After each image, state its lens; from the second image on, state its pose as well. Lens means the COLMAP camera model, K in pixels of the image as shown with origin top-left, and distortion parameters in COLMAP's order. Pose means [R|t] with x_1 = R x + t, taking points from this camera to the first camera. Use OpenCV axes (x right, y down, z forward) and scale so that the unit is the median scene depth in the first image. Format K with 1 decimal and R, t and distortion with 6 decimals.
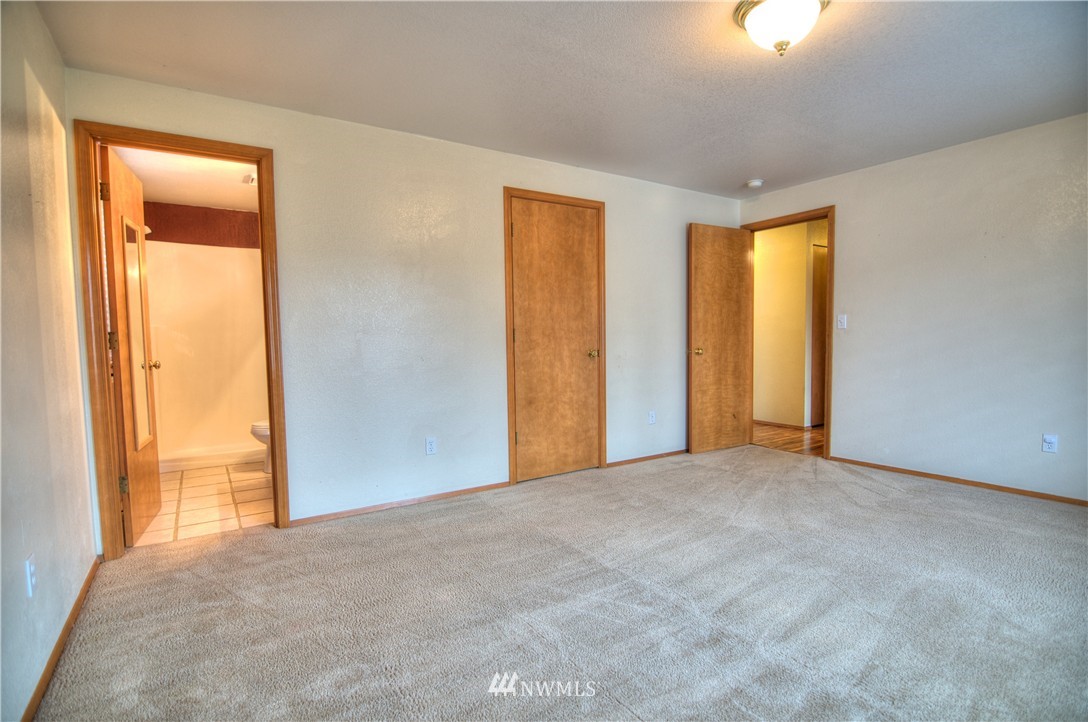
lens RADIAL K [[526.1, 0, 544.6], [0, 526.1, 369.3], [0, 0, 1]] dist [-0.006363, -0.009788]
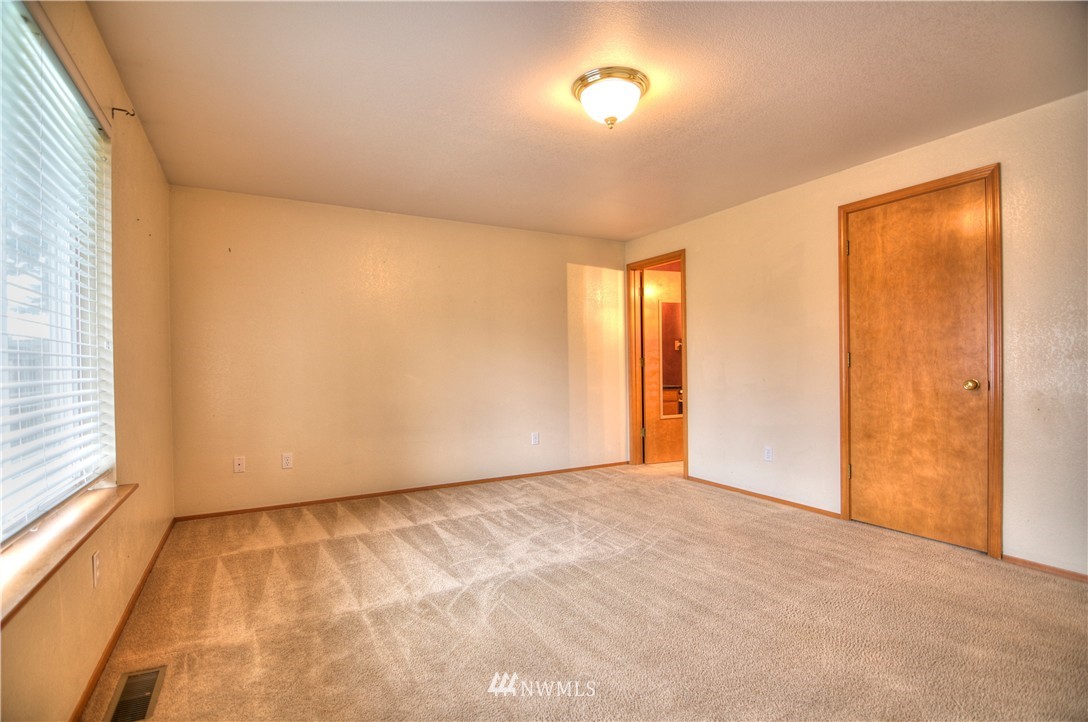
lens RADIAL K [[526.1, 0, 544.6], [0, 526.1, 369.3], [0, 0, 1]] dist [-0.006363, -0.009788]
pose [[-0.070001, 0.025865, -0.997212, 0.893122], [-0.048145, 0.998411, 0.029275, -0.047629], [0.996384, 0.050060, -0.068645, 0.517712]]
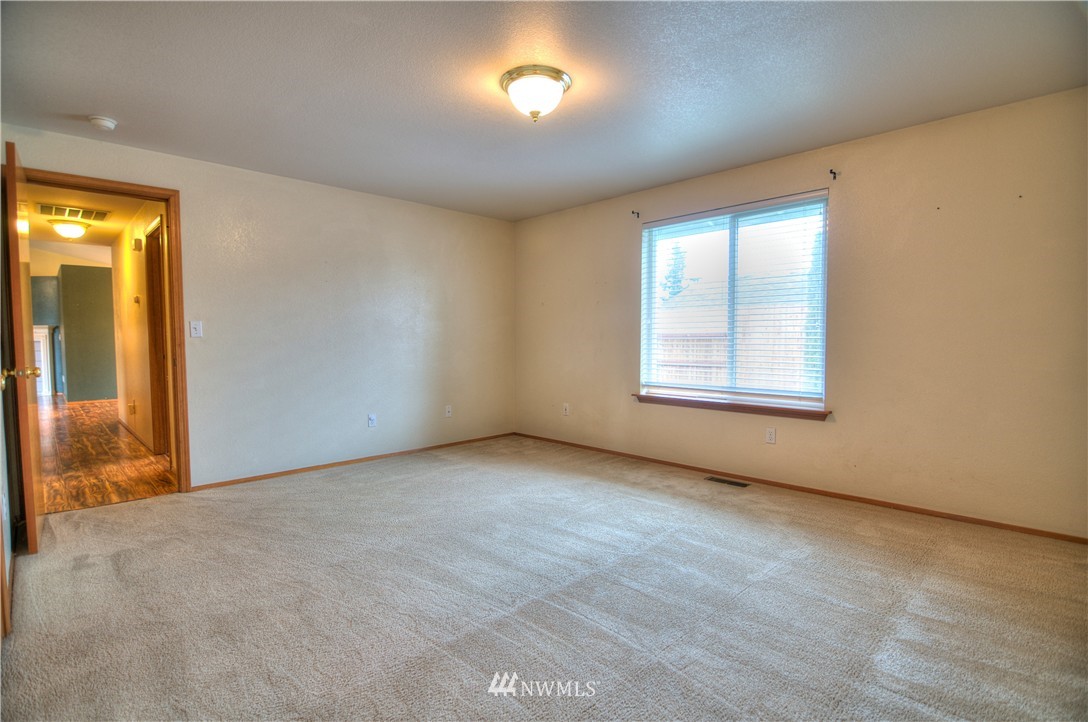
lens RADIAL K [[526.1, 0, 544.6], [0, 526.1, 369.3], [0, 0, 1]] dist [-0.006363, -0.009788]
pose [[-0.195560, -0.040801, 0.979843, -0.448224], [0.066192, 0.996307, 0.054697, -0.037645], [-0.978455, 0.075555, -0.192137, 0.684764]]
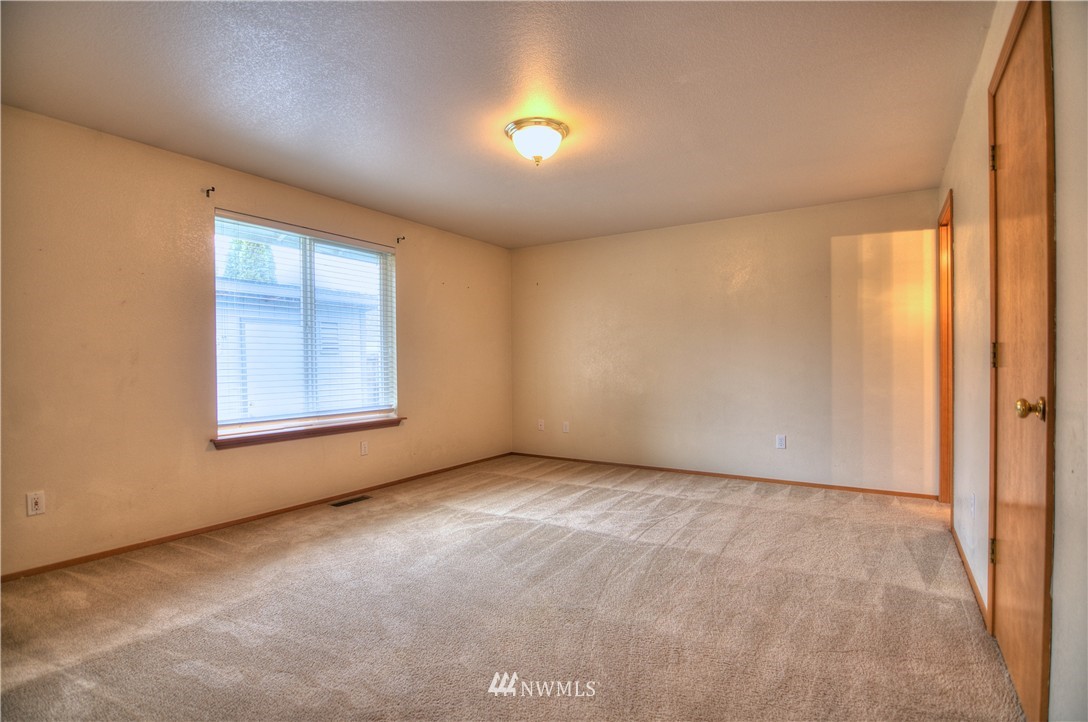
lens RADIAL K [[538.7, 0, 544.0], [0, 538.7, 361.0], [0, 0, 1]] dist [-0.005053, -0.000437]
pose [[-0.911664, 0.019597, -0.410469, 0.567190], [-0.004801, 0.998286, 0.058326, -0.084367], [0.410908, 0.055145, -0.910007, 1.280619]]
